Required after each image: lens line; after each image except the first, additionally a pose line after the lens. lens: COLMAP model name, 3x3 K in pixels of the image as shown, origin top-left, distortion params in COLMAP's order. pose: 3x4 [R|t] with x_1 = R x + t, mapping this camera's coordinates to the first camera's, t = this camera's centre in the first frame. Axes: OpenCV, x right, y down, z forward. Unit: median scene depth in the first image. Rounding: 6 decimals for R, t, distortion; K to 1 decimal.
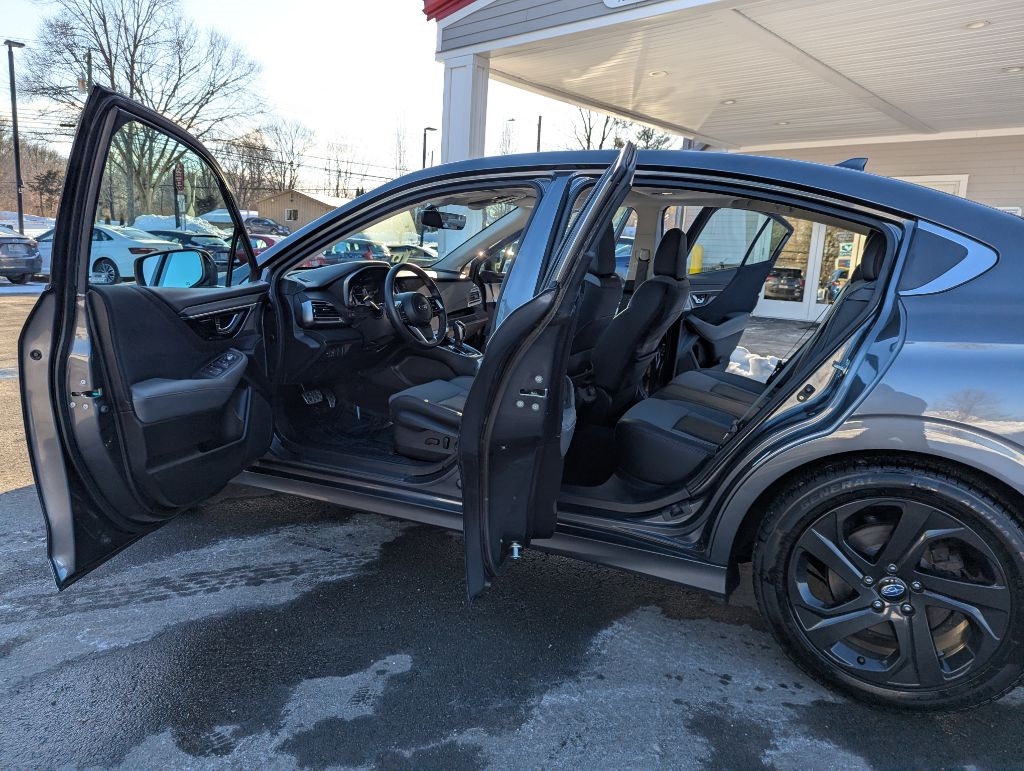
lens RADIAL K [[717.7, 0, 502.2], [0, 717.7, 379.7], [0, 0, 1]] dist [0.061270, -0.051219]
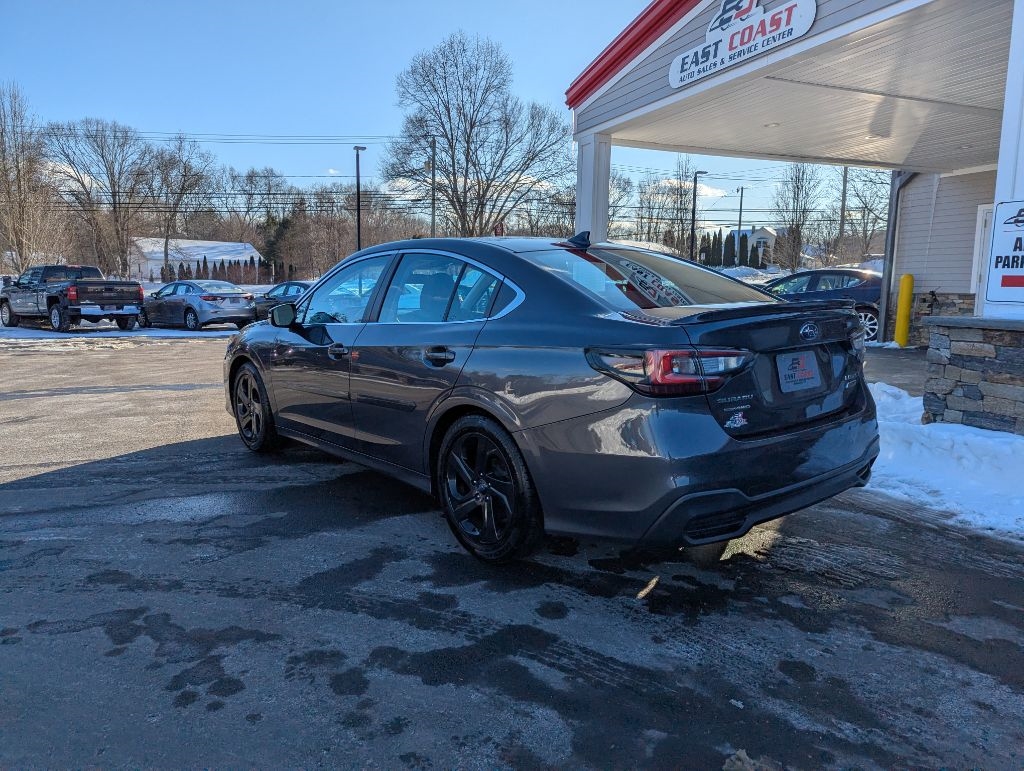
lens RADIAL K [[717.7, 0, 503.3], [0, 717.7, 376.7], [0, 0, 1]] dist [0.061270, -0.051219]
pose [[0.907473, 0.013031, -0.419908, 0.320038], [-0.037621, 0.998024, -0.050333, 0.026563], [0.418422, 0.061473, 0.906170, -0.137071]]
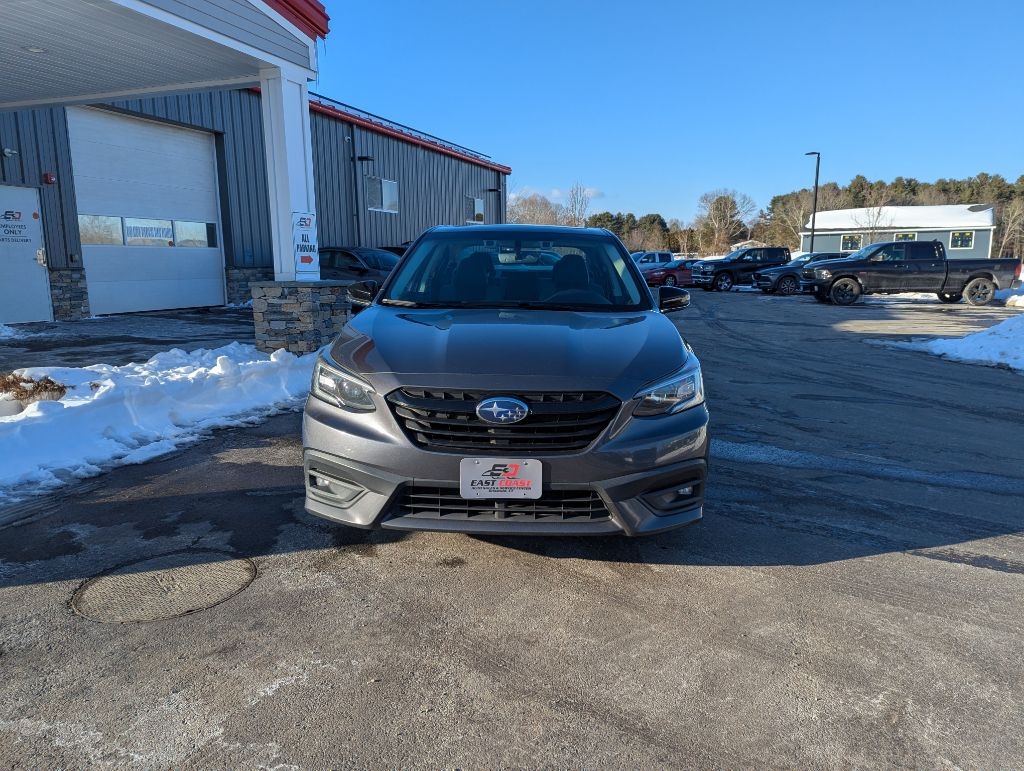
lens RADIAL K [[717.7, 0, 516.3], [0, 717.7, 394.2], [0, 0, 1]] dist [0.061270, -0.051219]
pose [[-0.407378, -0.212400, 0.888217, -0.572520], [0.142957, 0.945758, 0.291726, -0.160633], [-0.902001, 0.245820, -0.354917, 0.662323]]
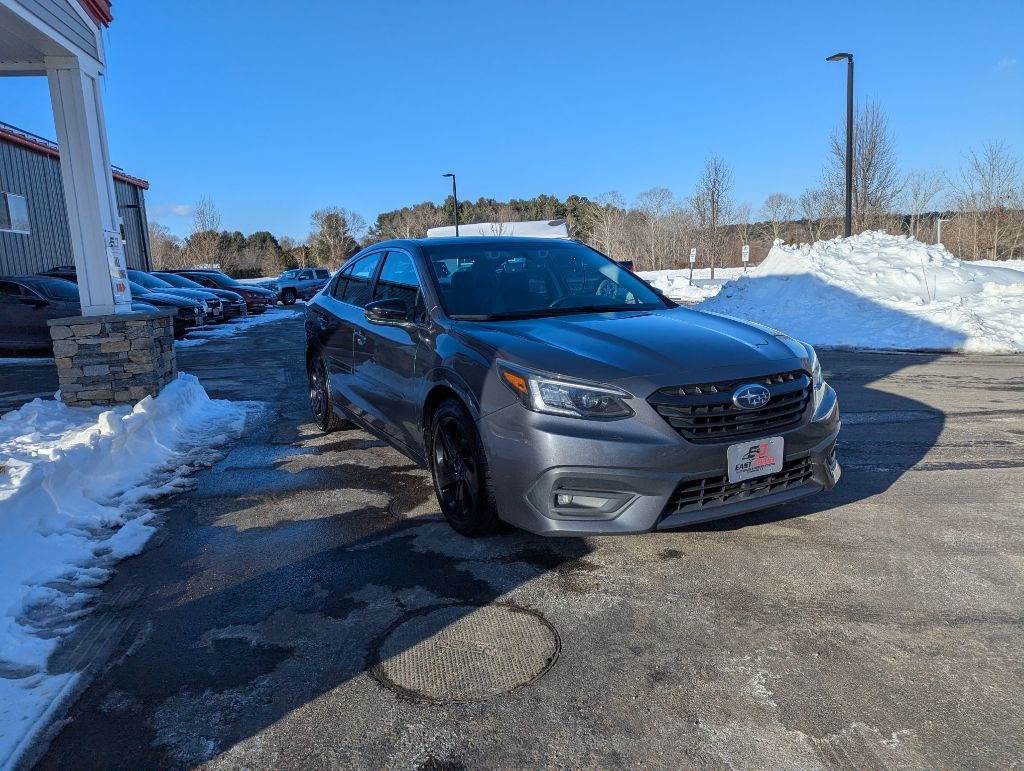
lens RADIAL K [[717.7, 0, 507.1], [0, 717.7, 374.8], [0, 0, 1]] dist [0.061270, -0.051219]
pose [[-0.801391, -0.094650, 0.590605, -0.382465], [0.118836, 0.942522, 0.312297, -0.198509], [-0.586217, 0.320457, -0.744081, 0.905416]]
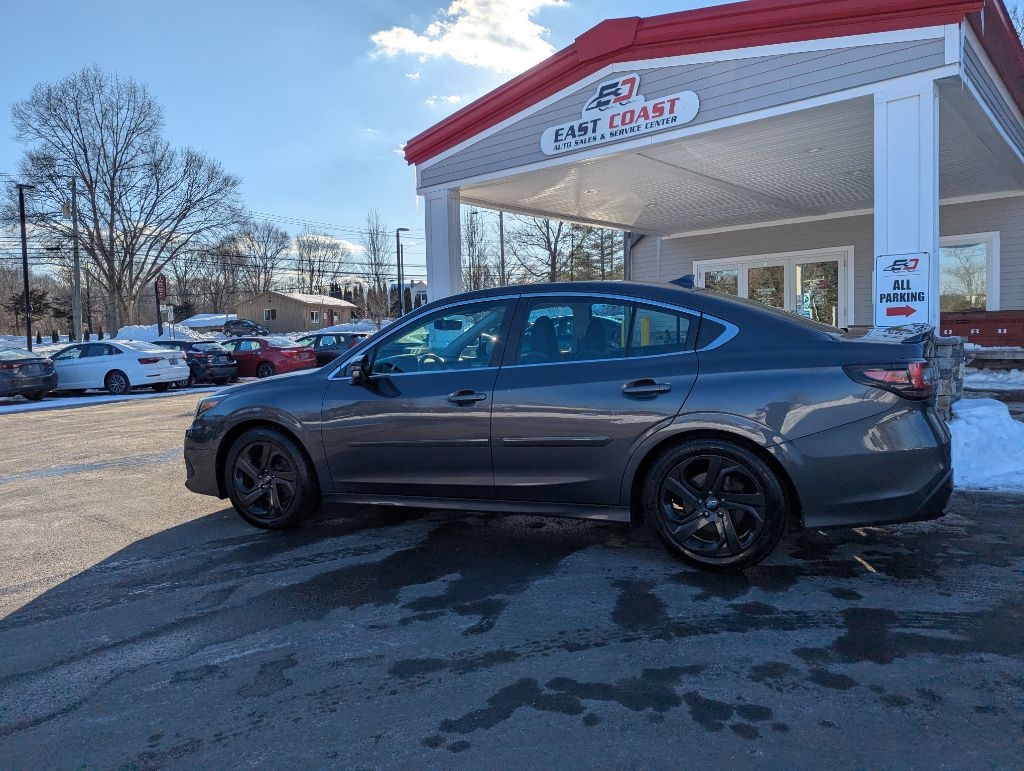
lens RADIAL K [[717.7, 0, 505.9], [0, 717.7, 368.4], [0, 0, 1]] dist [0.061270, -0.051219]
pose [[0.995931, -0.081540, 0.038386, -0.010850], [0.085662, 0.988818, -0.122069, 0.029680], [-0.028003, 0.124860, 0.991779, -0.221422]]
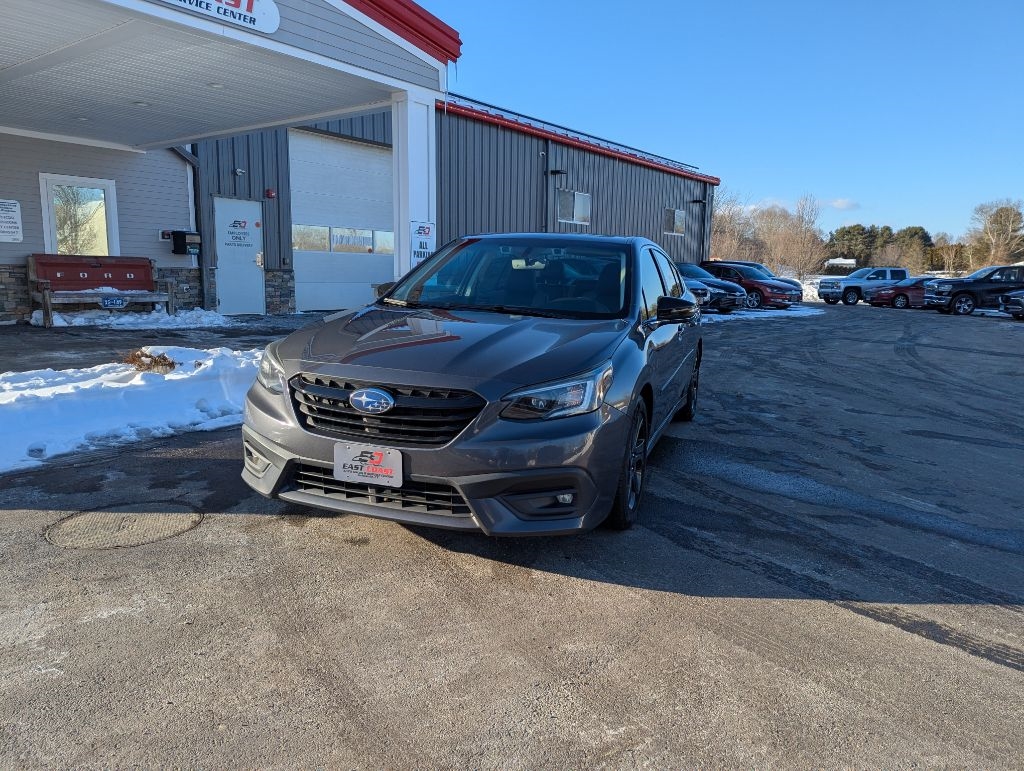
lens RADIAL K [[717.7, 0, 516.2], [0, 717.7, 388.3], [0, 0, 1]] dist [0.061270, -0.051219]
pose [[-0.106310, -0.210560, 0.971783, -0.631216], [0.145670, 0.963479, 0.224697, -0.131453], [-0.983605, 0.165447, -0.071755, 0.498181]]
